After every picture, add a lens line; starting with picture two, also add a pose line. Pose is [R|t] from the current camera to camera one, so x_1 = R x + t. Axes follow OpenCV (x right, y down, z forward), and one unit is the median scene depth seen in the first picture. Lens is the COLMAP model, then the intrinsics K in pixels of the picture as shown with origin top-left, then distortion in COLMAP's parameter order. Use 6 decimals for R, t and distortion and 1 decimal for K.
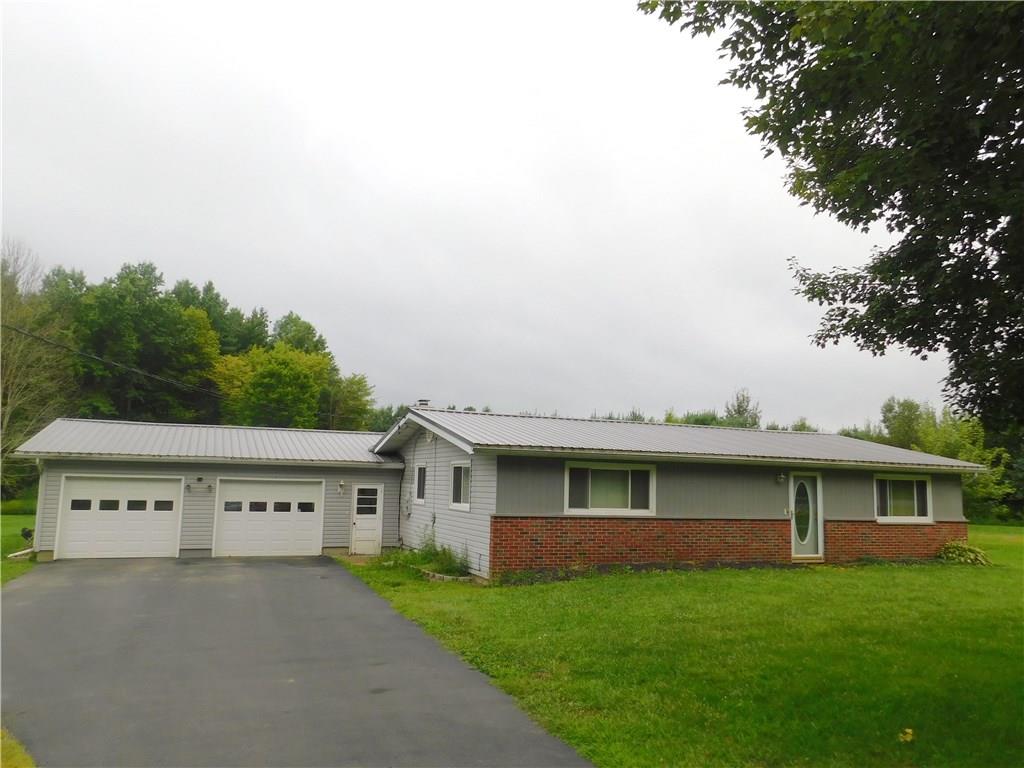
lens RADIAL K [[745.5, 0, 513.9], [0, 745.5, 384.9], [0, 0, 1]] dist [0.030527, 0.000929]
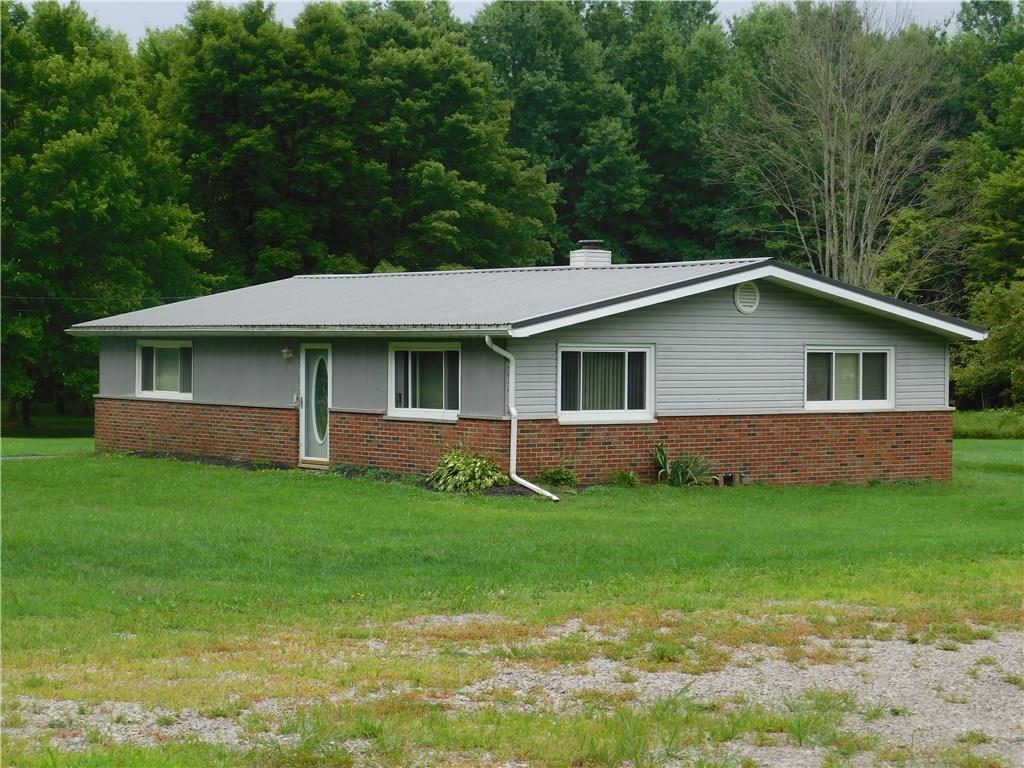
lens RADIAL K [[2144.5, 0, 515.5], [0, 2144.5, 379.5], [0, 0, 1]] dist [0.121166, 0.000000]
pose [[0.277354, -0.007346, -0.960740, 0.564041], [0.124291, 0.991842, 0.028297, 0.027154], [0.952694, -0.127260, 0.276005, 0.143248]]
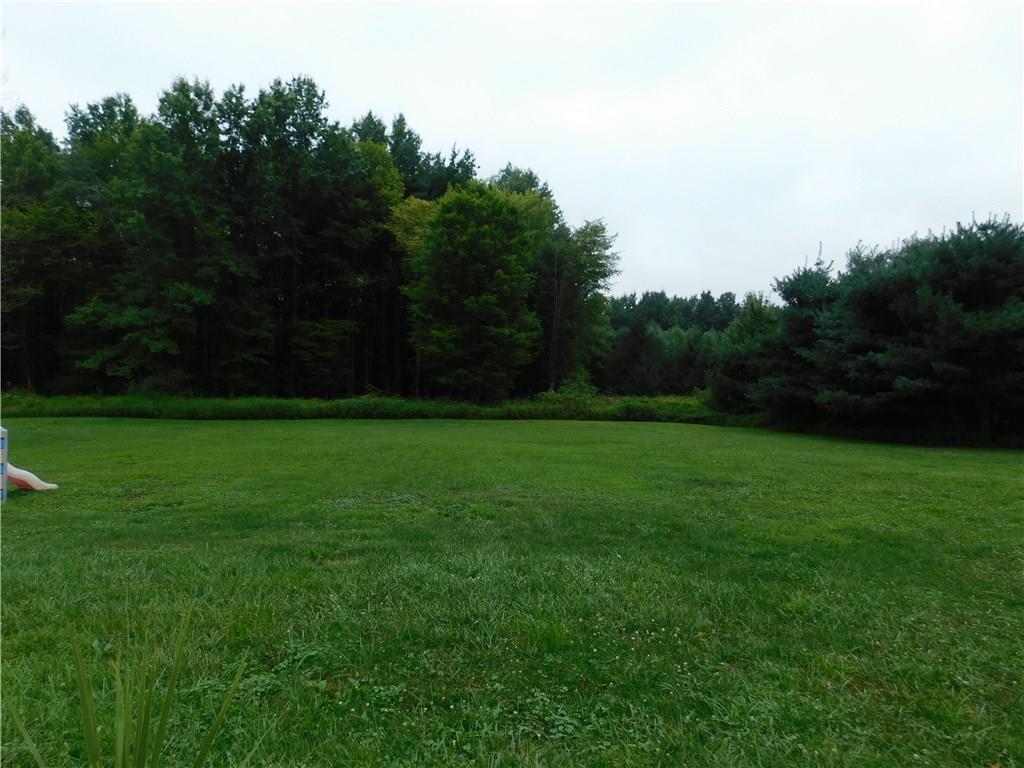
lens RADIAL K [[674.7, 0, 515.4], [0, 674.7, 382.6], [0, 0, 1]] dist [-0.064676, 0.048080]
pose [[0.945405, -0.006092, -0.325842, -0.088081], [0.048020, 0.991516, 0.120789, 0.066851], [0.322342, -0.129841, 0.937676, 0.441854]]
